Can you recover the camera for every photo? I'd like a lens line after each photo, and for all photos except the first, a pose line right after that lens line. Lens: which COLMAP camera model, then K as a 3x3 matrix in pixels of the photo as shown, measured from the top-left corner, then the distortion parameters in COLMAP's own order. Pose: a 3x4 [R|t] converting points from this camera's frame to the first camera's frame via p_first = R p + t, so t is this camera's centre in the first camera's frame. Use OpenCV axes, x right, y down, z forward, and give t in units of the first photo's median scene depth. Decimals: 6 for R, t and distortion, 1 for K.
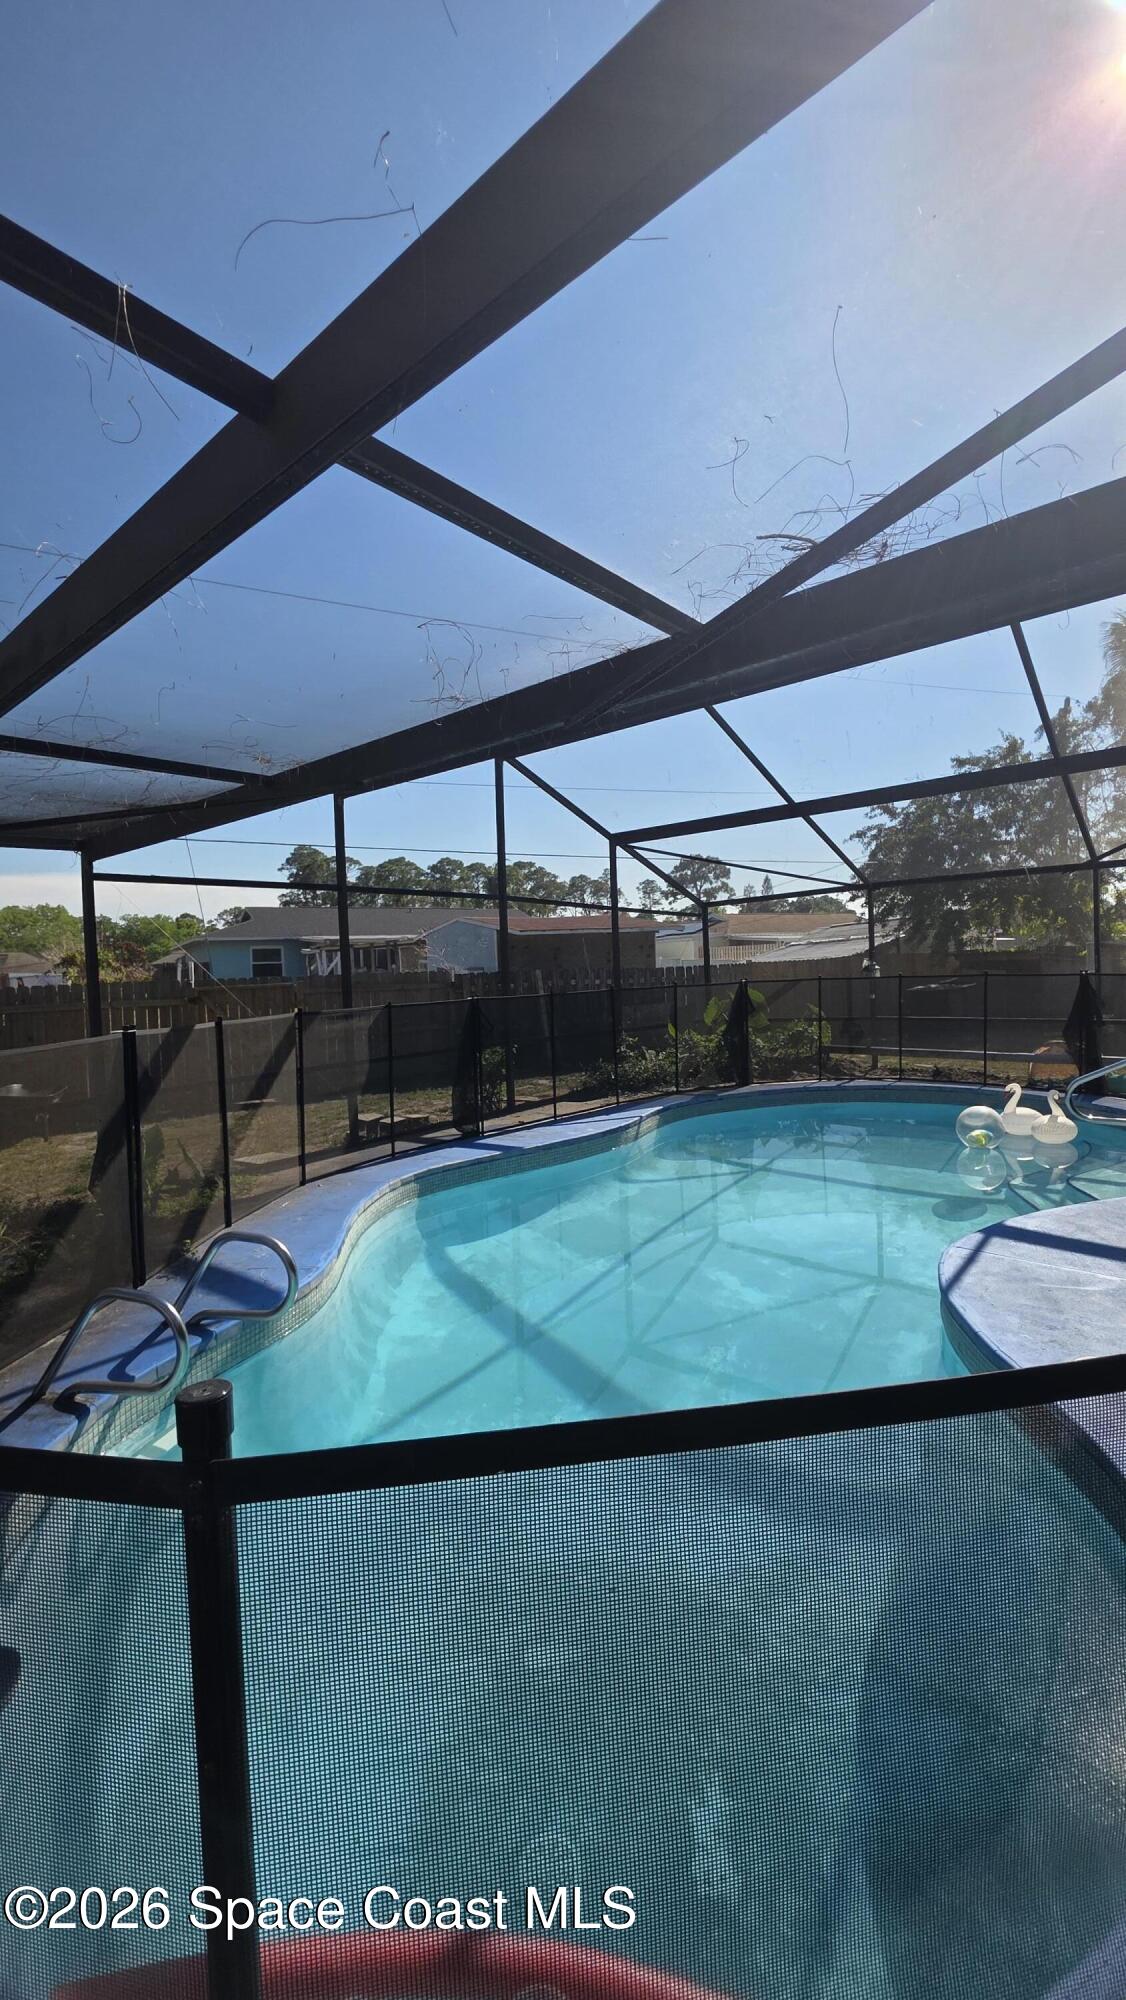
lens RADIAL K [[782.8, 0, 563.0], [0, 782.8, 1000.0], [0, 0, 1]] dist [-0.001231, -0.000069]
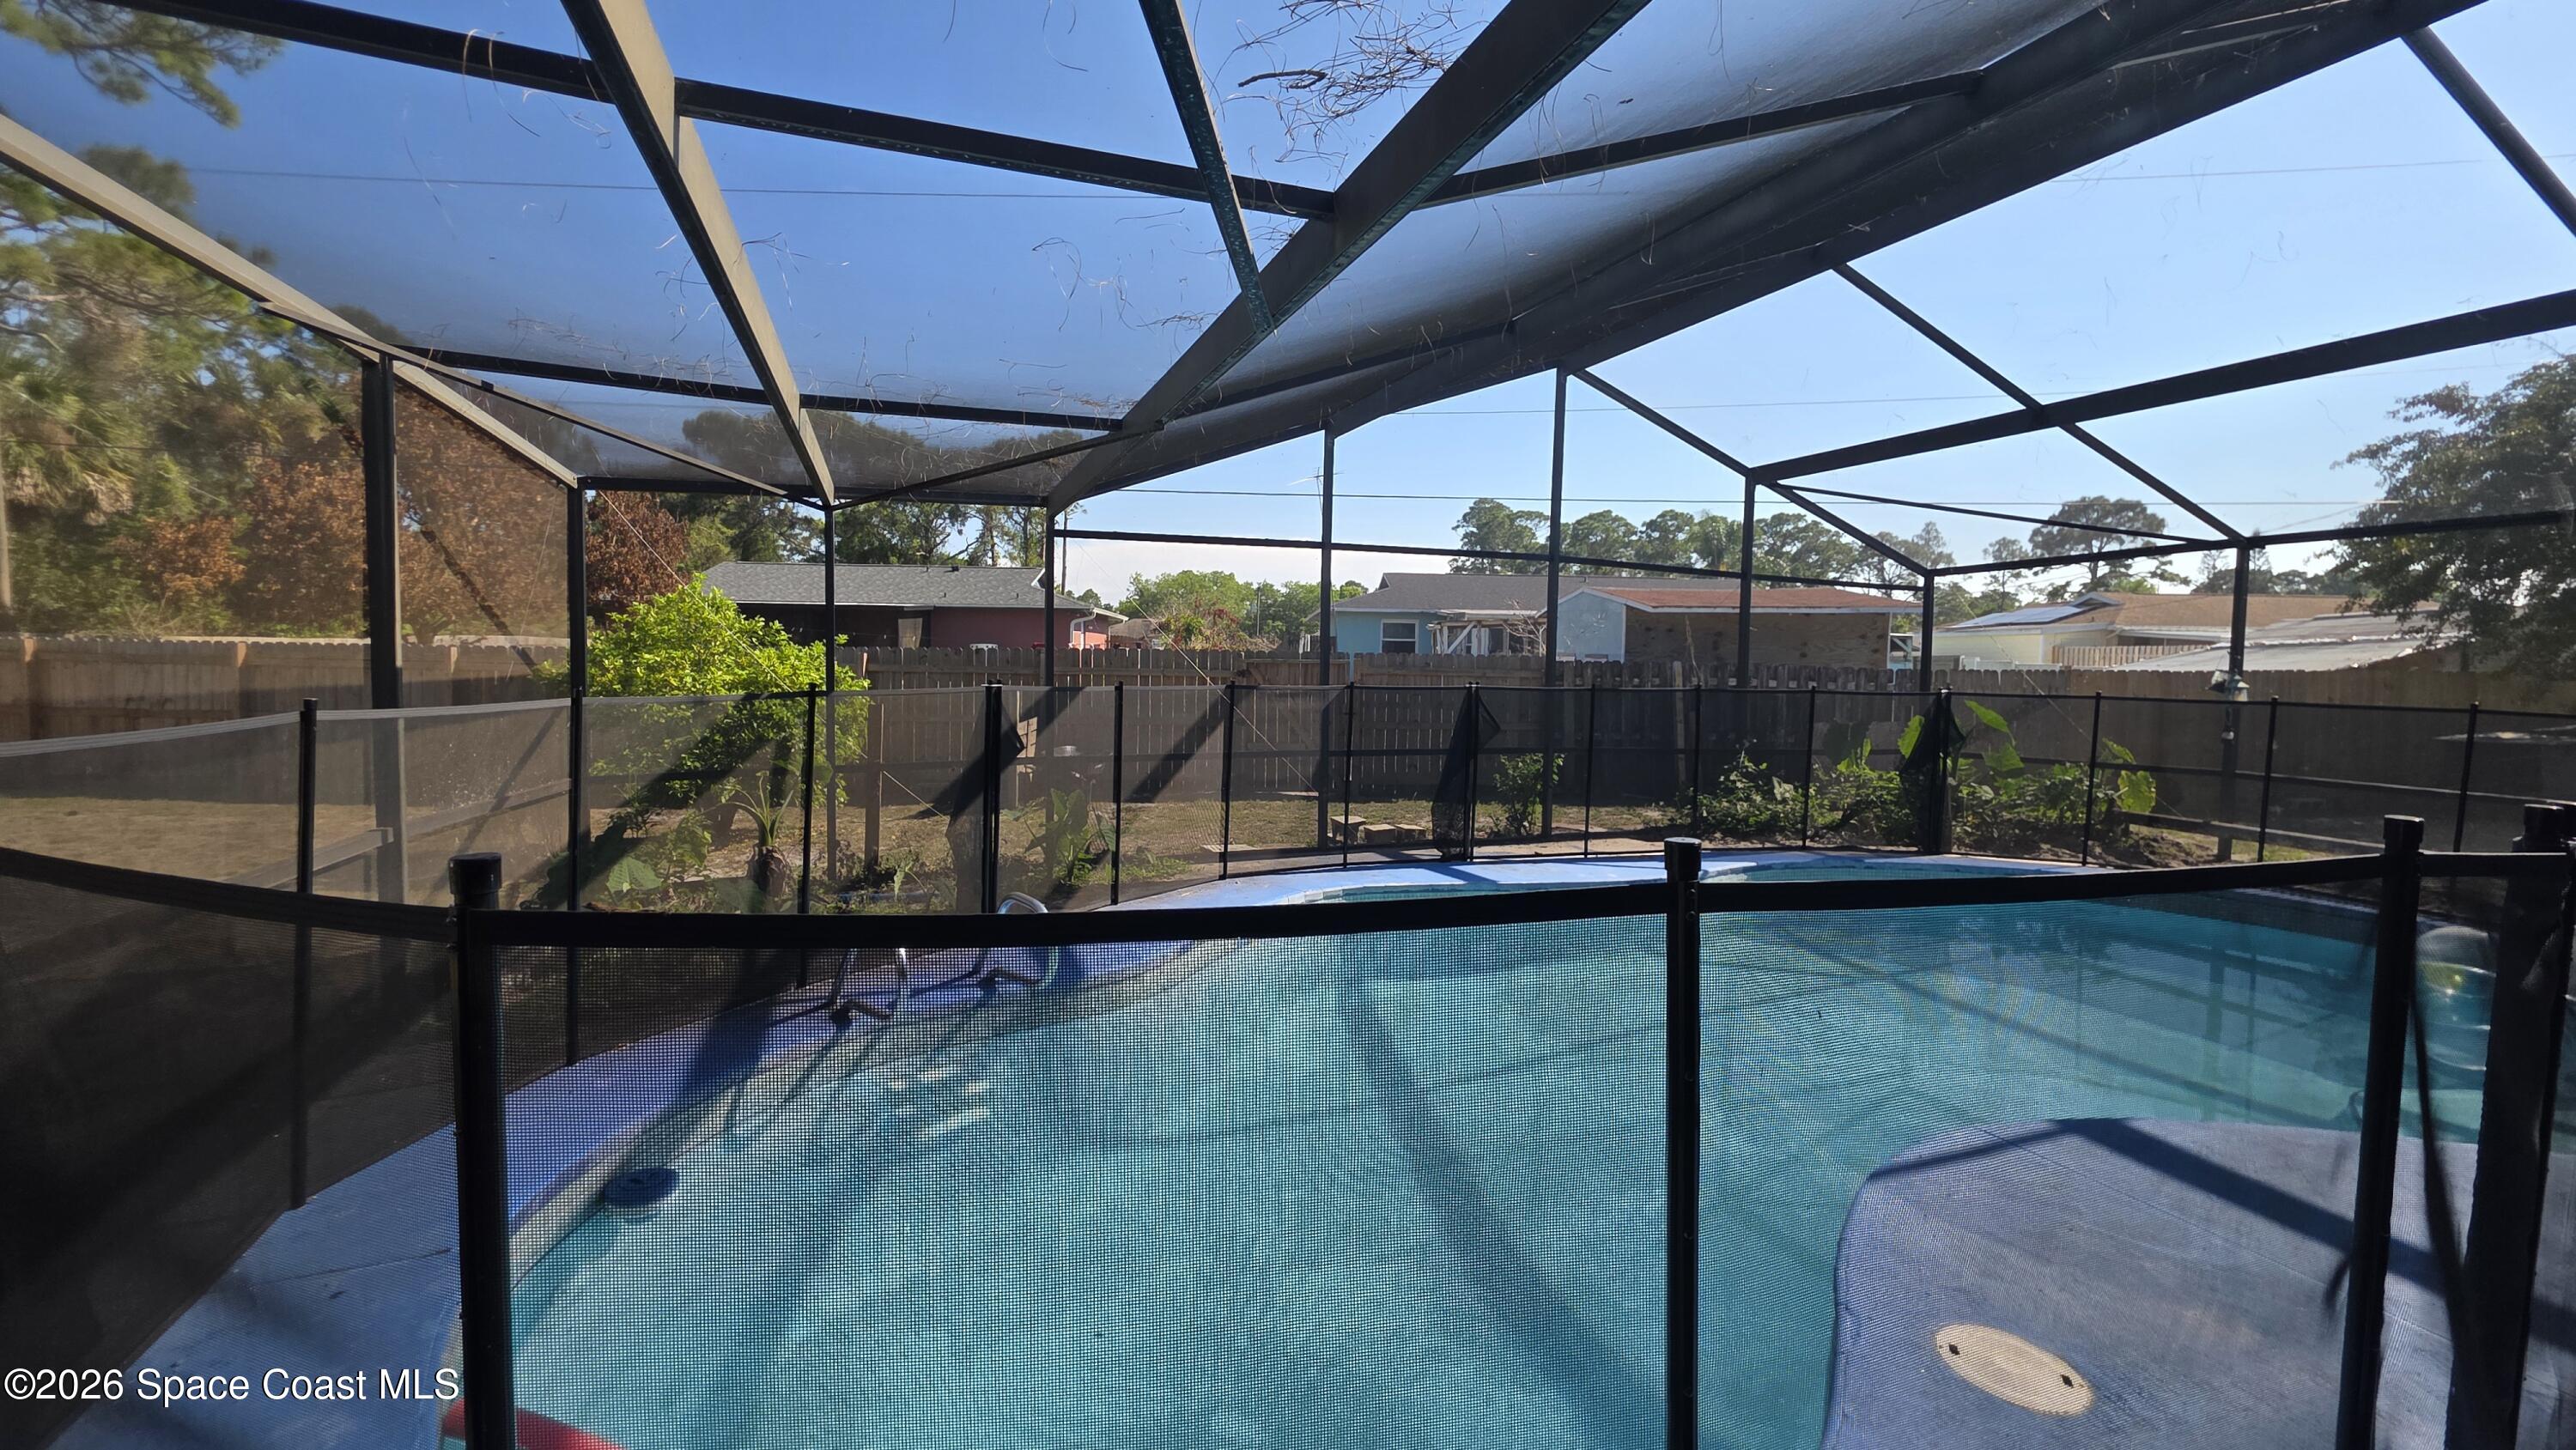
lens RADIAL K [[994.7, 0, 1288.0], [0, 994.7, 725.0], [0, 0, 1]] dist [0.001730, 0.000275]
pose [[0.872956, 0.085061, -0.480325, 0.161299], [-0.070235, 0.996336, 0.048794, 0.000818], [0.482716, -0.008859, 0.875732, 0.027103]]
